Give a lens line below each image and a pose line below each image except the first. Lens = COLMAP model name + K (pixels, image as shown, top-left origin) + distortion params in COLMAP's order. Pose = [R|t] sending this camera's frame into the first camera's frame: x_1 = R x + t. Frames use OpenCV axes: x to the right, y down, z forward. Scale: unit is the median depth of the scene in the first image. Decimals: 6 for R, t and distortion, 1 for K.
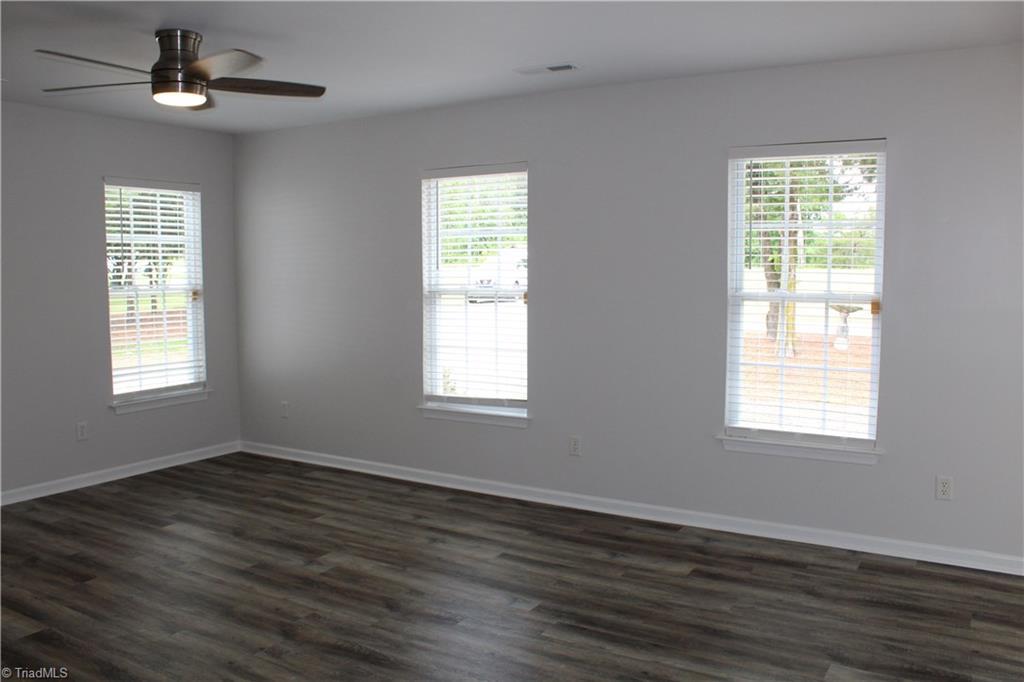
lens RADIAL K [[853.8, 0, 510.3], [0, 853.8, 337.9], [0, 0, 1]] dist [-0.158854, 0.129523]
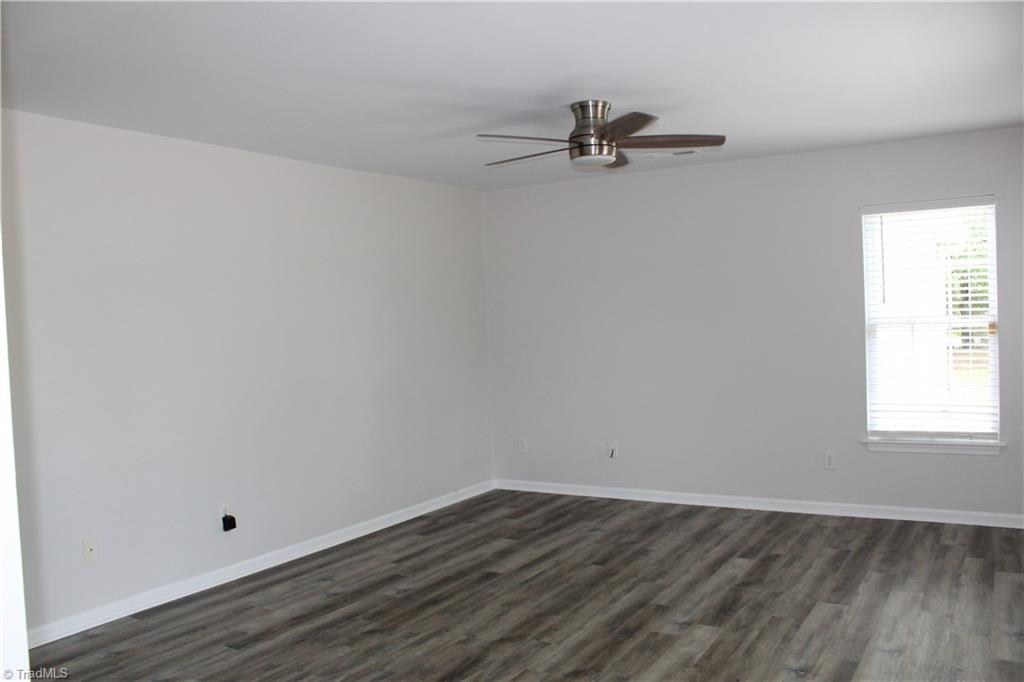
lens RADIAL K [[853.8, 0, 512.5], [0, 853.8, 341.9], [0, 0, 1]] dist [-0.158854, 0.129523]
pose [[-0.001196, 0.031188, -0.999513, 0.638514], [-0.045824, 0.998462, 0.031210, -0.059921], [0.998949, 0.045839, 0.000235, 0.752782]]
